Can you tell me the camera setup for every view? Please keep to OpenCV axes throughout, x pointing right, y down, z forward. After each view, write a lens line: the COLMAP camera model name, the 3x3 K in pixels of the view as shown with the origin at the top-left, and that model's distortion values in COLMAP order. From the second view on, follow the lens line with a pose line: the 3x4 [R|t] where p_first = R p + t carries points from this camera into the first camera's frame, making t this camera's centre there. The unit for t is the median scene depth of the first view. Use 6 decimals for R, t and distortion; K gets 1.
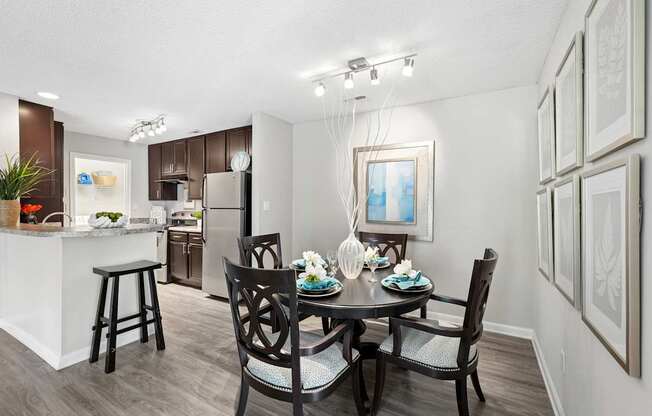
lens RADIAL K [[287.5, 0, 327.3], [0, 287.5, 210.3], [0, 0, 1]] dist [-0.000218, 0.000689]
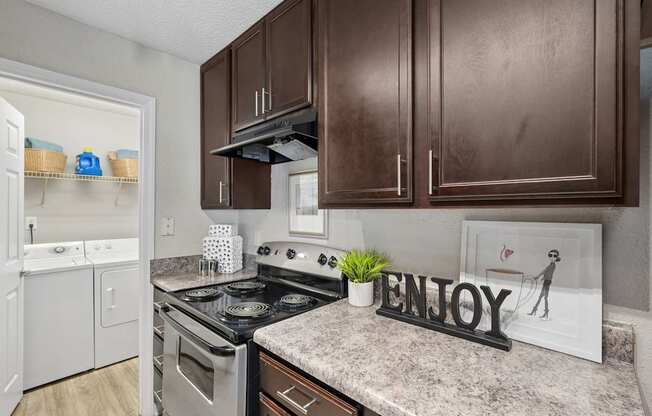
lens RADIAL K [[287.5, 0, 323.9], [0, 287.5, 208.9], [0, 0, 1]] dist [-0.000218, 0.000689]
pose [[0.972890, -0.006501, -0.231176, -0.382523], [0.002097, 0.999812, -0.019287, -0.027361], [0.231258, 0.018280, 0.972721, 0.680976]]
